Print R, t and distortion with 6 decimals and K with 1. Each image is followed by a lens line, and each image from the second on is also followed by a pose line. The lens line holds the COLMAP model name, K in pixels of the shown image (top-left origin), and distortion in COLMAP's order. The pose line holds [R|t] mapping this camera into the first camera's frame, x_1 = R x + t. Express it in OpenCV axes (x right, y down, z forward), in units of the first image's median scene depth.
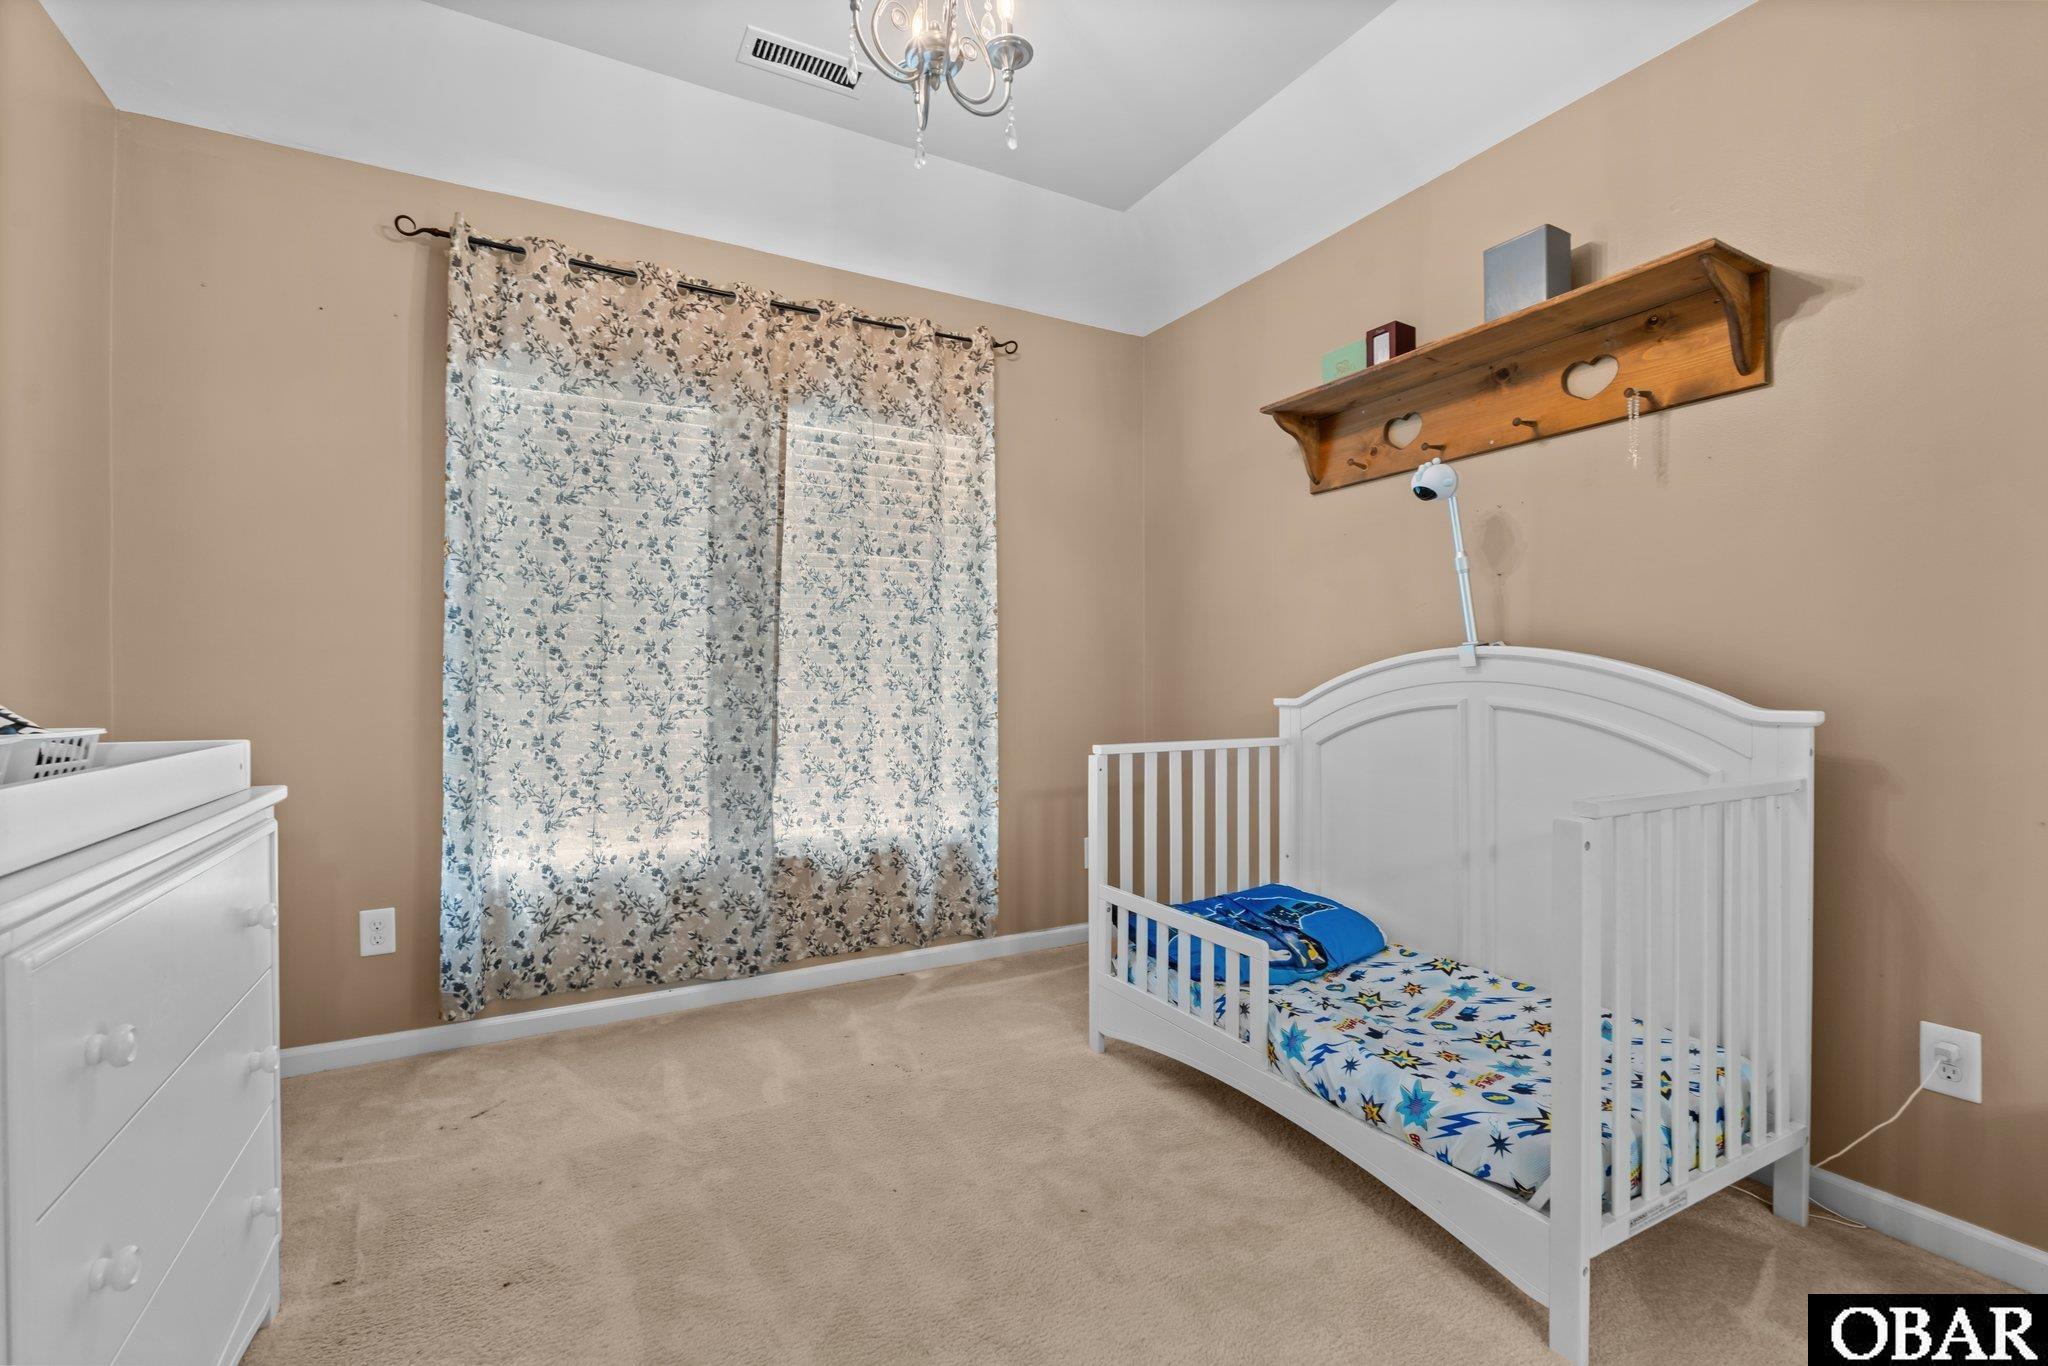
lens RADIAL K [[894.8, 0, 1023.5], [0, 894.8, 676.7], [0, 0, 1]] dist [-0.009385, 0.000596]
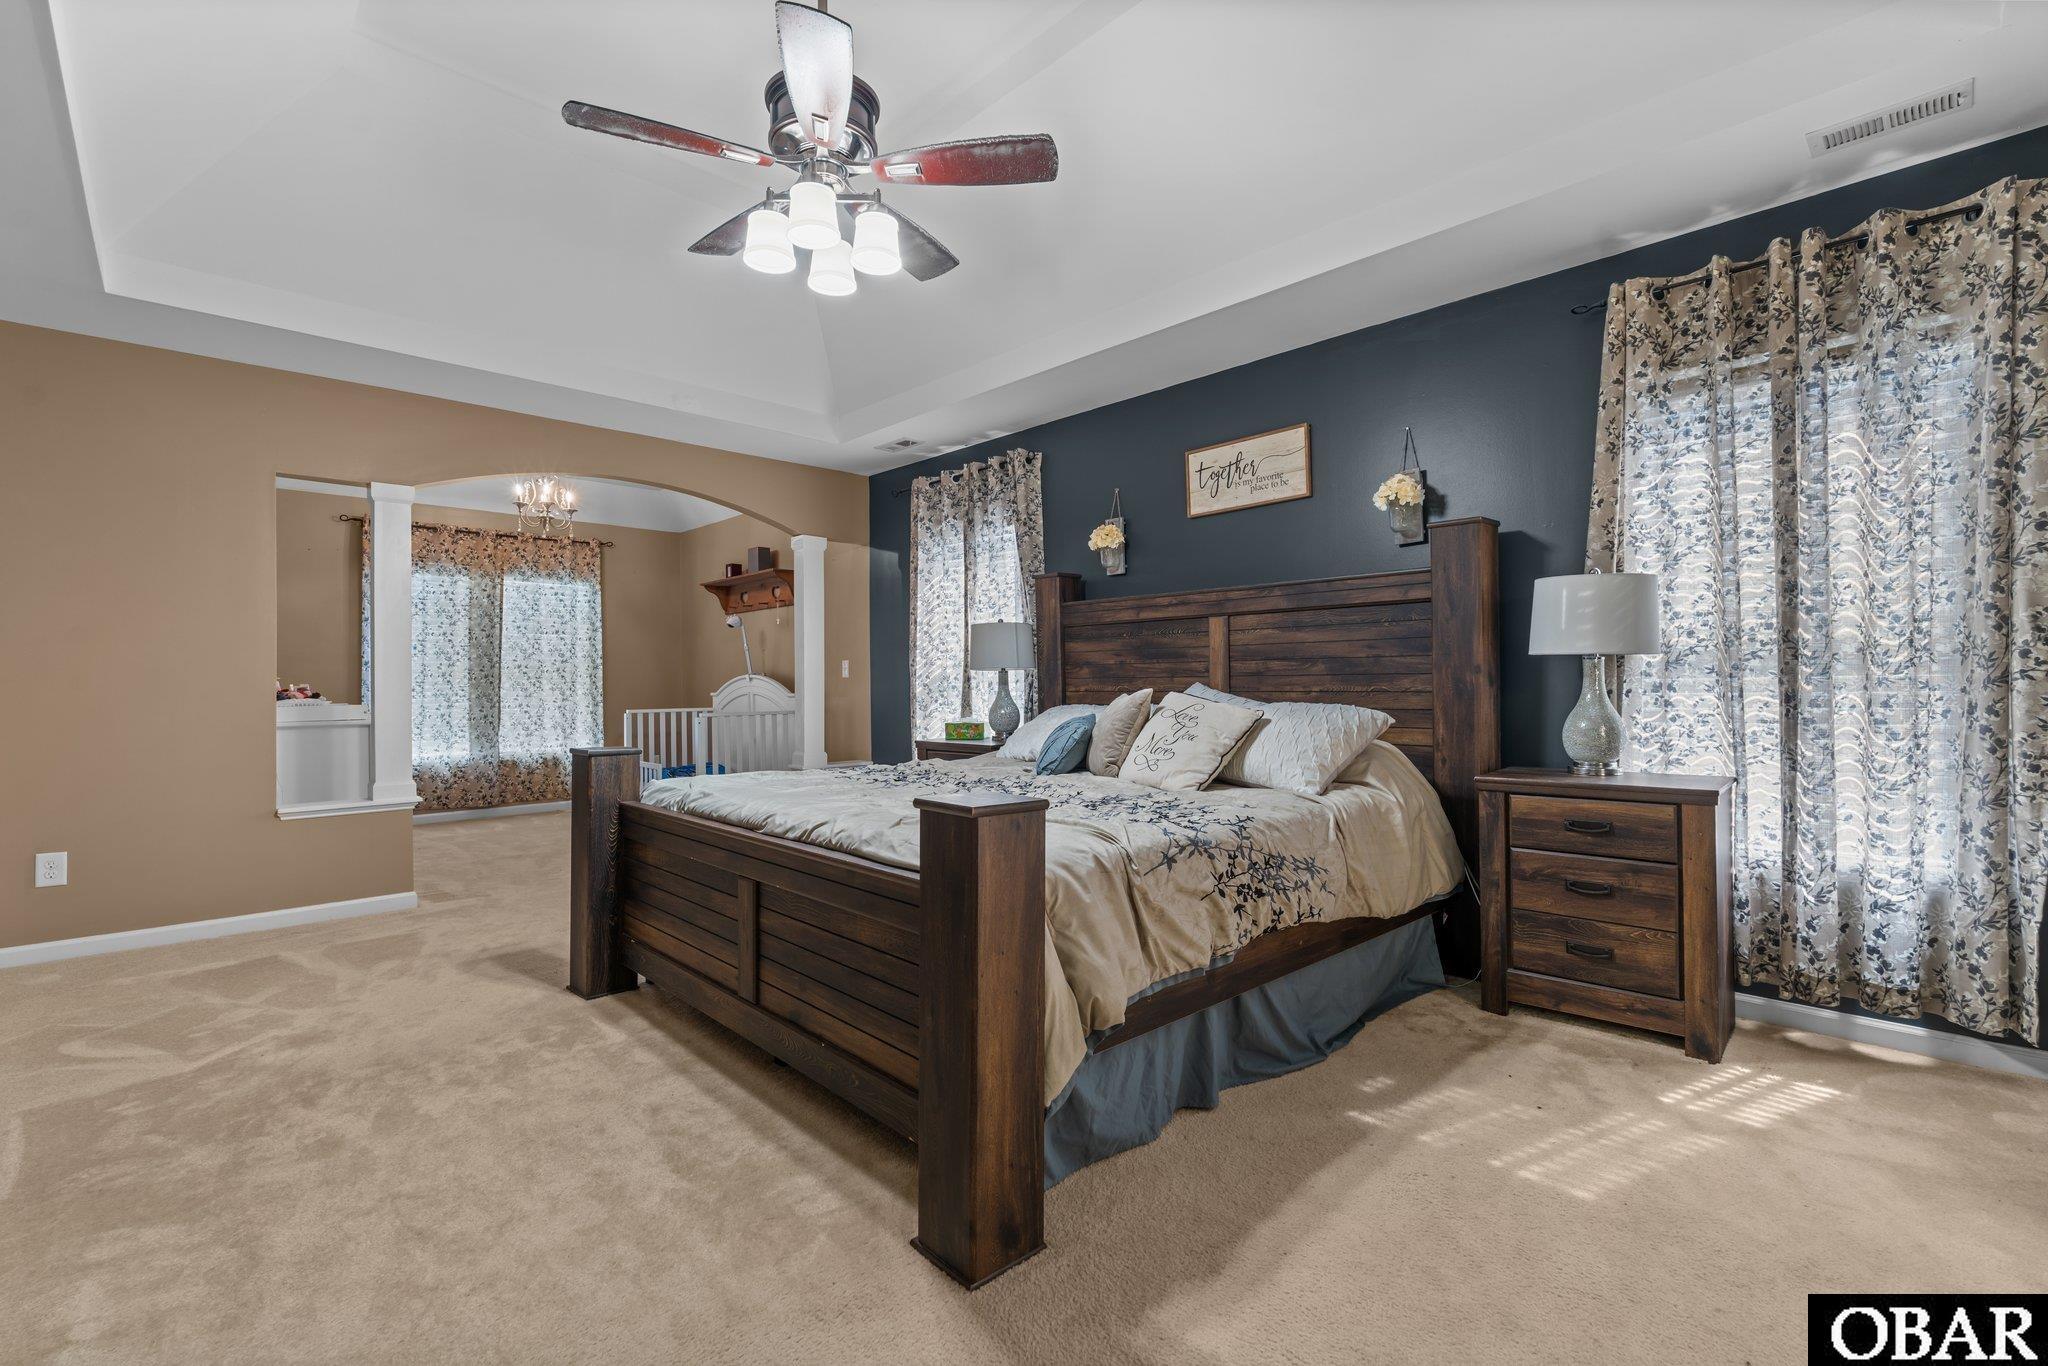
lens RADIAL K [[894.8, 0, 1022.2], [0, 894.8, 677.1], [0, 0, 1]] dist [-0.009385, 0.000596]
pose [[0.964520, -0.005295, 0.263958, 0.465707], [0.005363, 0.999986, 0.000465, -0.017523], [-0.263957, 0.000967, 0.964534, -1.753636]]
